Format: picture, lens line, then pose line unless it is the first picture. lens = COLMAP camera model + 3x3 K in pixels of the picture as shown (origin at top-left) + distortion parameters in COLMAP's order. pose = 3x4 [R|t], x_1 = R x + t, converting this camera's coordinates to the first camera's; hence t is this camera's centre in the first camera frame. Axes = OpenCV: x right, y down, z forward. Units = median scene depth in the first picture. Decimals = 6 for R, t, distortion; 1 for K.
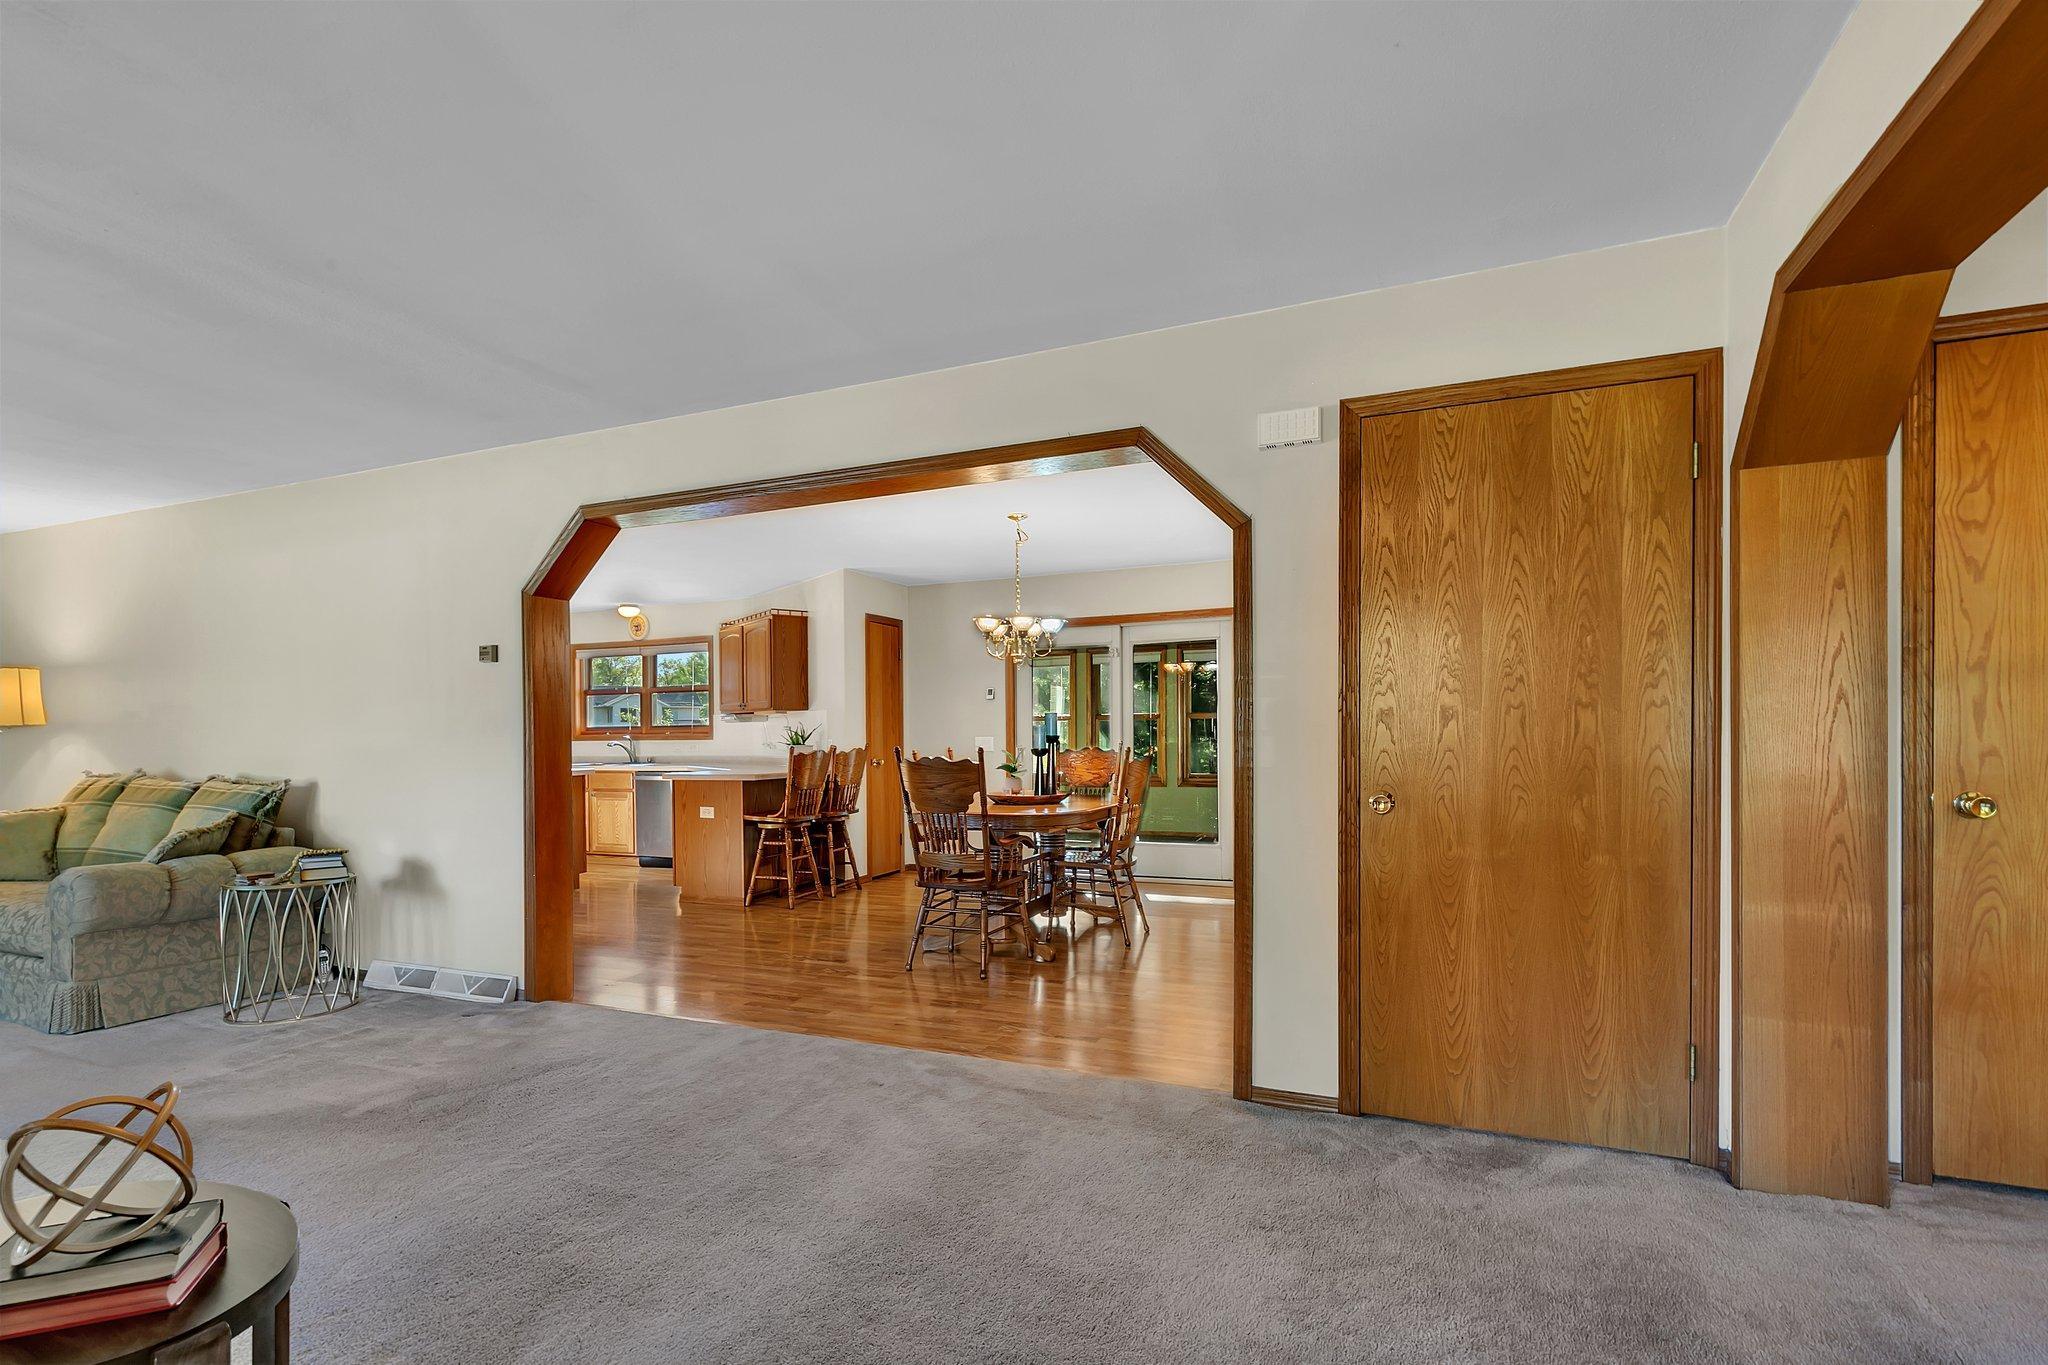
lens RADIAL K [[950.1, 0, 1011.6], [0, 950.1, 709.2], [0, 0, 1]] dist [0.003425, 0.000213]
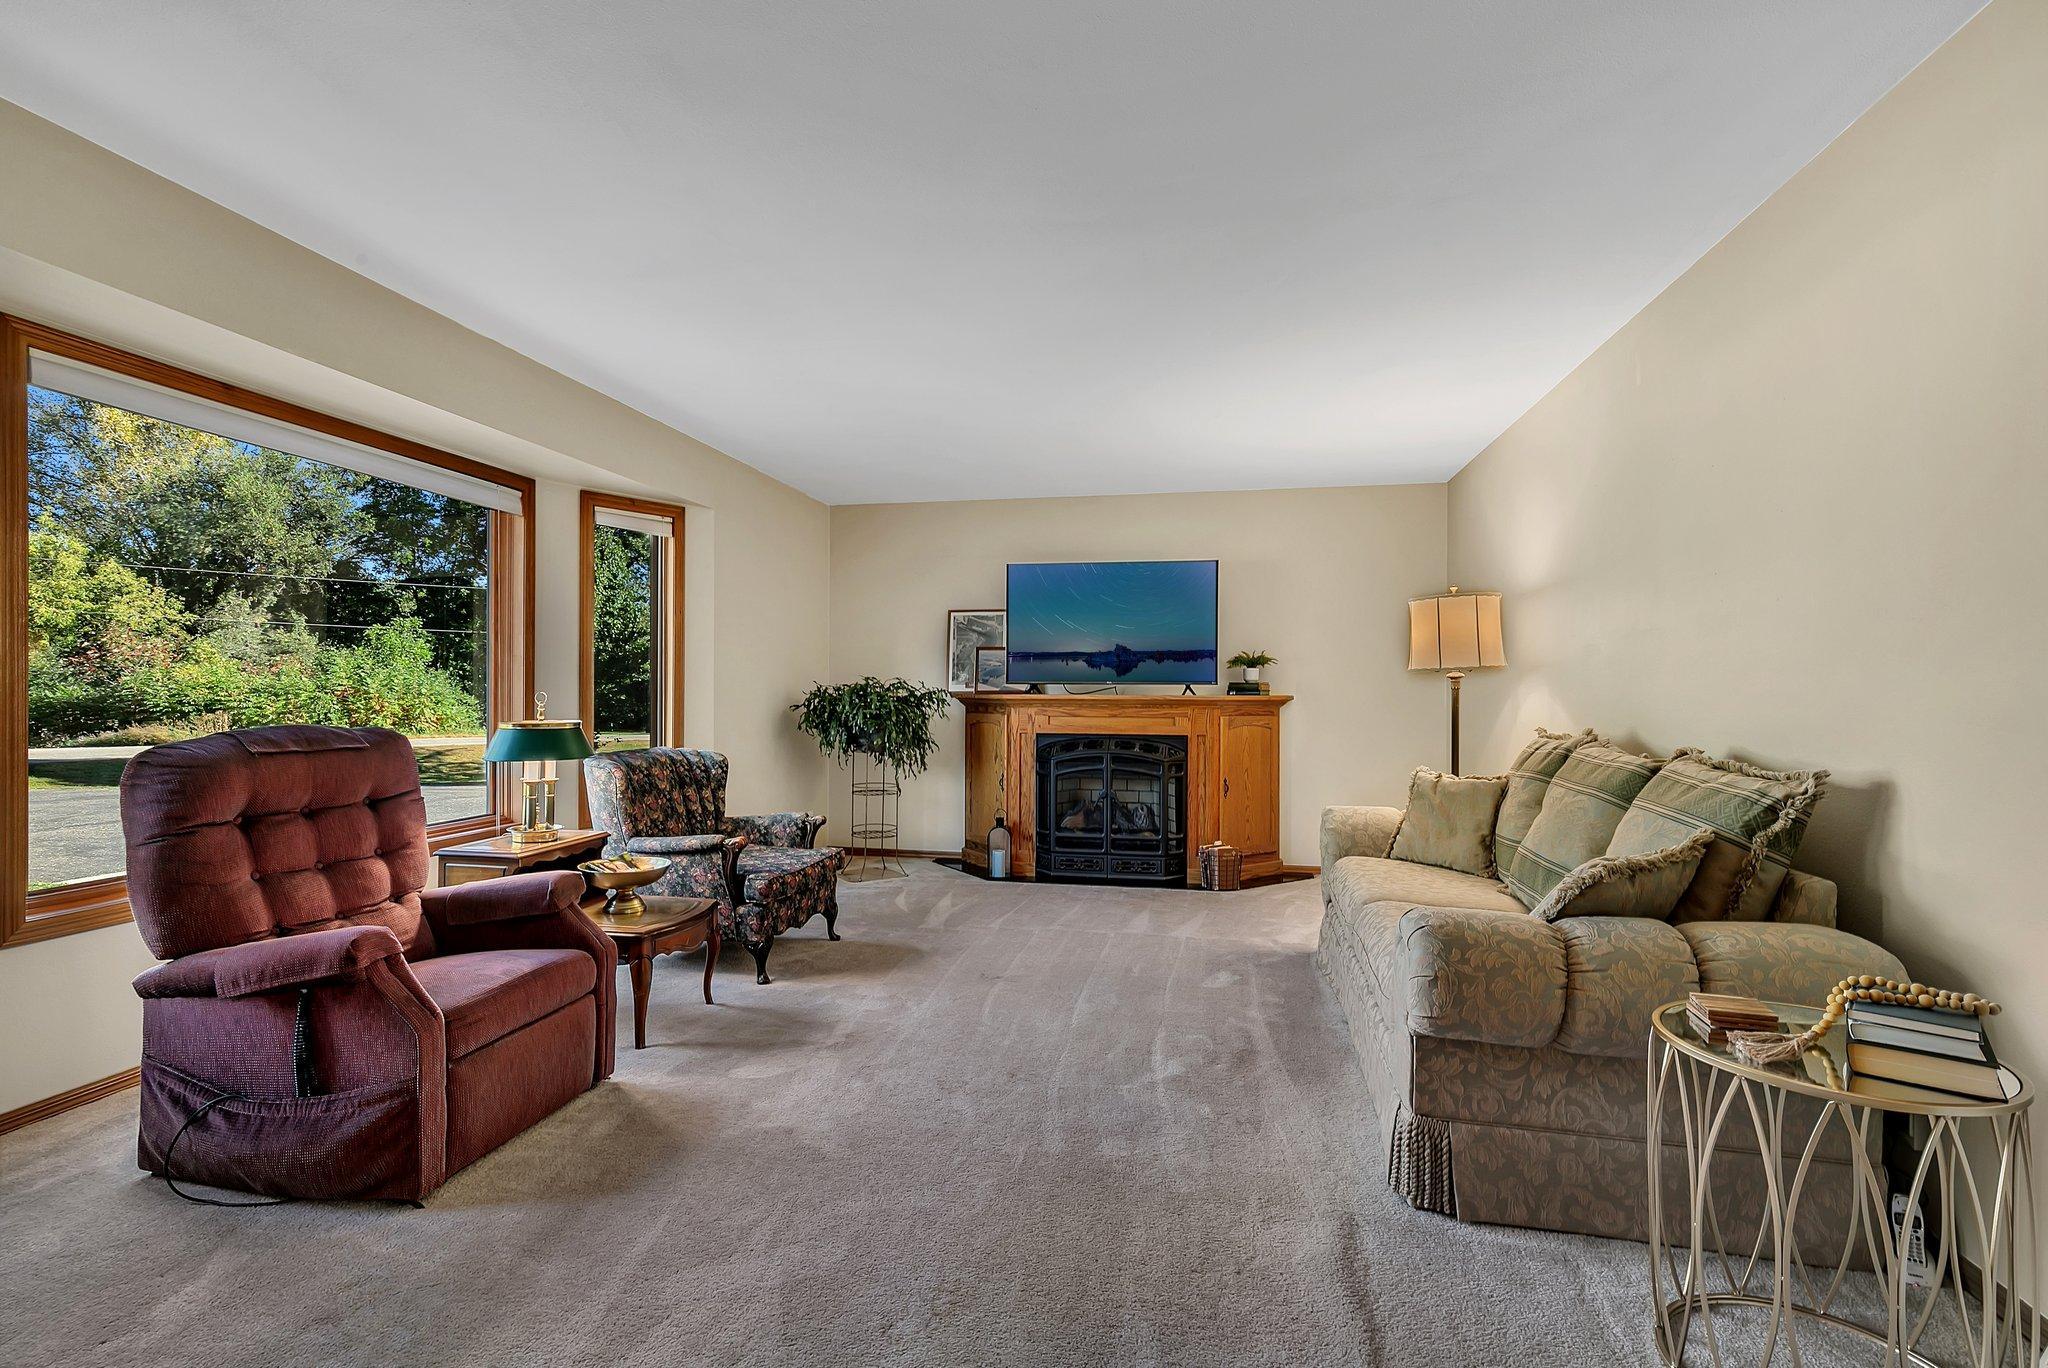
lens RADIAL K [[950.1, 0, 1011.6], [0, 950.1, 710.7], [0, 0, 1]] dist [0.003425, 0.000213]
pose [[0.204222, 0.028399, -0.978513, -0.412302], [0.020311, 0.999241, 0.033240, 0.022898], [0.978714, -0.026663, 0.203490, 0.552616]]
